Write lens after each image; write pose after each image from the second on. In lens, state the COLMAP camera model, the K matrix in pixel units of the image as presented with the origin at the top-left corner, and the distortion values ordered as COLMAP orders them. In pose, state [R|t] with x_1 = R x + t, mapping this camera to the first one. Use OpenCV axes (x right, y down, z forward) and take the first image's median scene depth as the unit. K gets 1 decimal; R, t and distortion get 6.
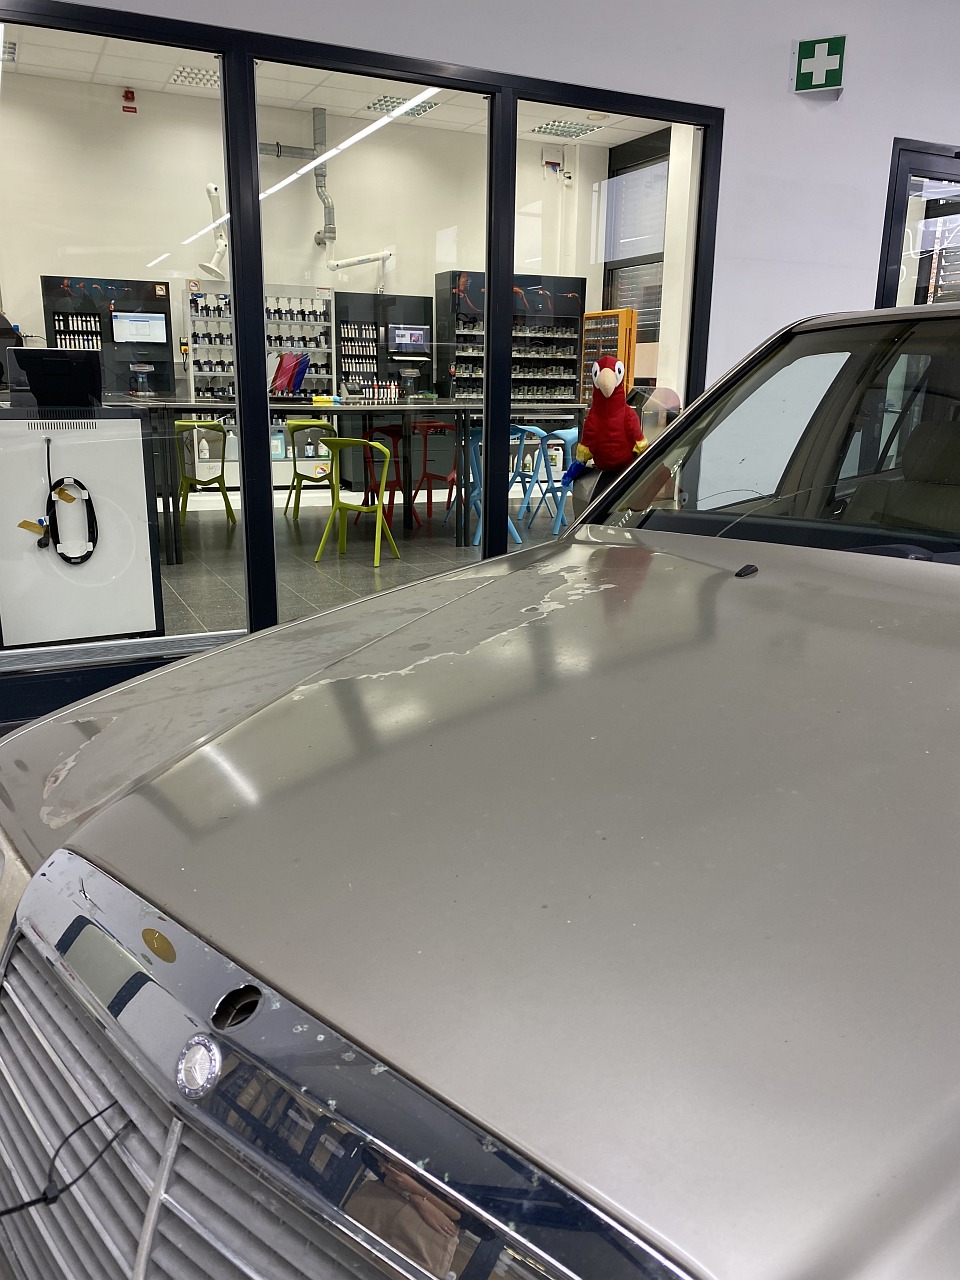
lens RADIAL K [[979.2, 0, 476.2], [0, 979.2, 636.9], [0, 0, 1]] dist [0.011053, -0.021340]
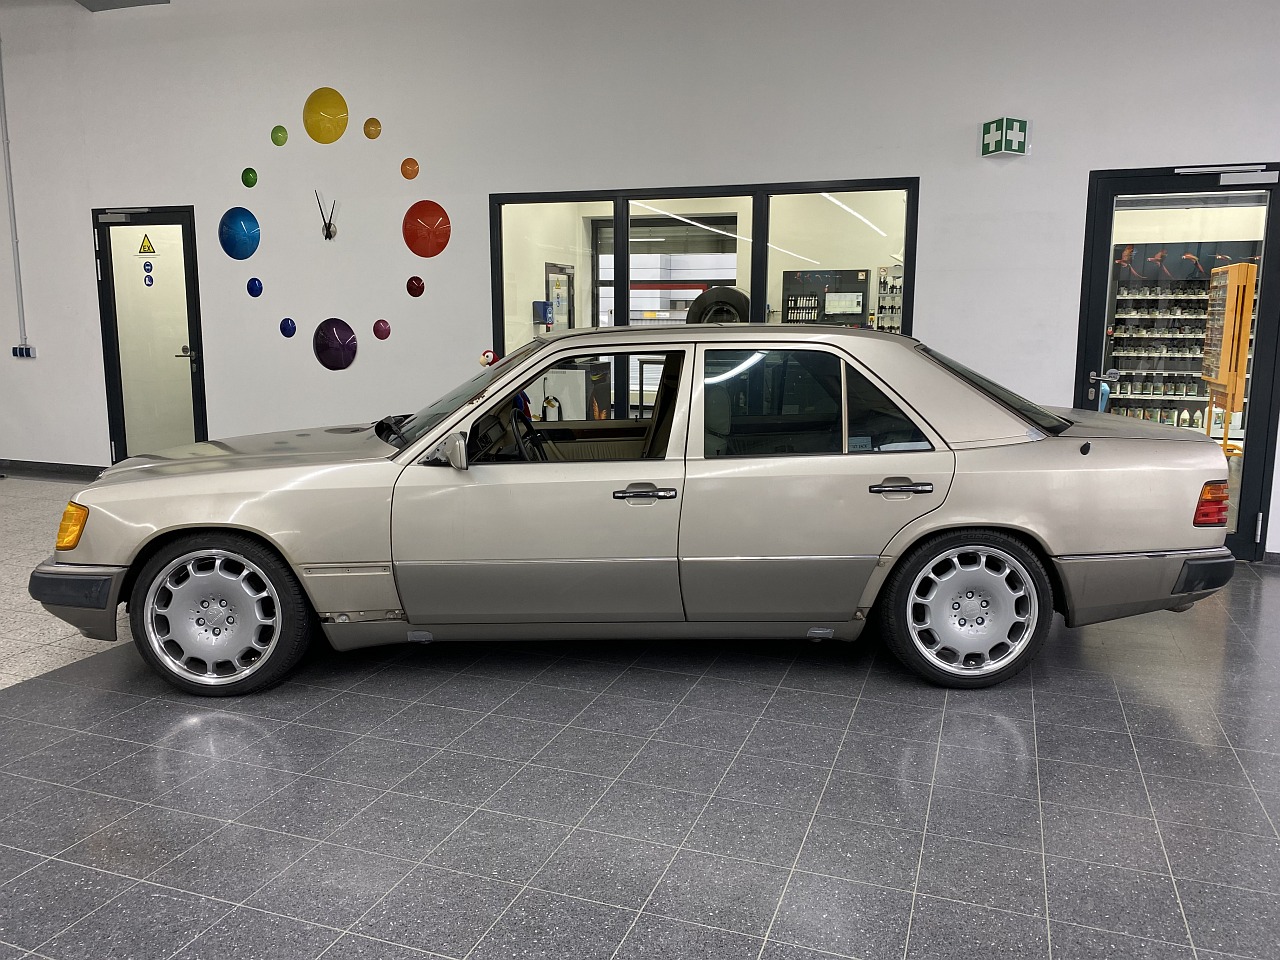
lens RADIAL K [[979.2, 0, 678.0], [0, 979.2, 453.7], [0, 0, 1]] dist [0.011053, -0.021340]
pose [[0.685353, 0.089735, -0.722661, 0.491977], [-0.178976, 0.982696, -0.047712, 0.004398], [0.705875, 0.162039, 0.689554, -0.089741]]
